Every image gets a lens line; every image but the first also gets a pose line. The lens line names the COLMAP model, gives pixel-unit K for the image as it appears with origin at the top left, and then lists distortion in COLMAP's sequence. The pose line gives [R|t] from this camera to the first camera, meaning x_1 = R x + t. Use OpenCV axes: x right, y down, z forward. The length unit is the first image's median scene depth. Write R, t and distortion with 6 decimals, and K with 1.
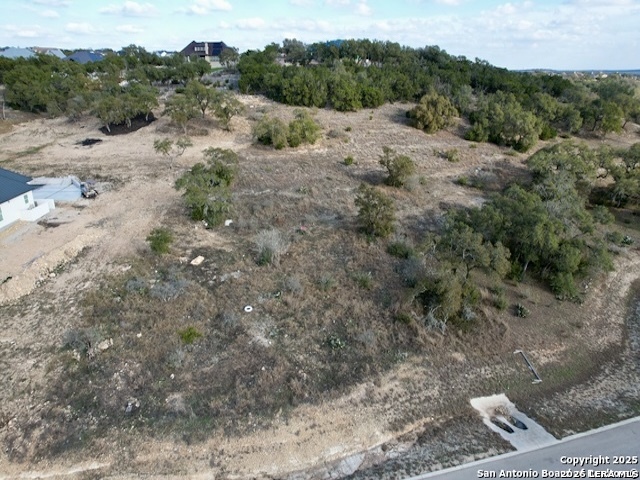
lens RADIAL K [[402.8, 0, 320.0], [0, 402.8, 240.0], [0, 0, 1]] dist [-0.085751, 0.068657]
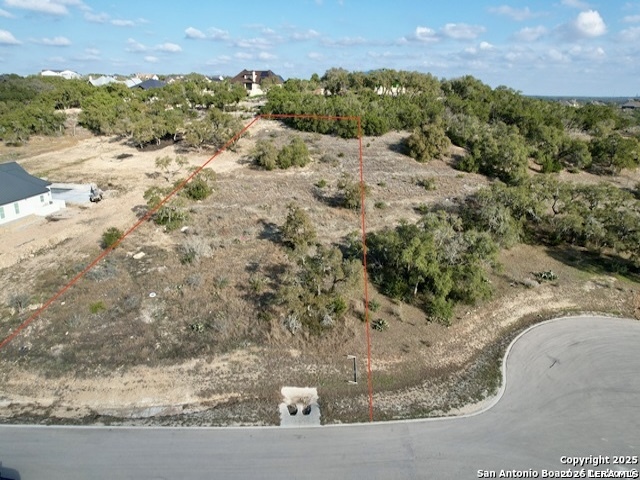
lens RADIAL K [[402.8, 0, 320.0], [0, 402.8, 240.0], [0, 0, 1]] dist [-0.085751, 0.068657]
pose [[0.979752, 0.079336, -0.183826, 0.481286], [-0.088777, 0.995093, -0.043696, 0.007738], [0.179457, 0.059130, 0.981987, -0.121293]]
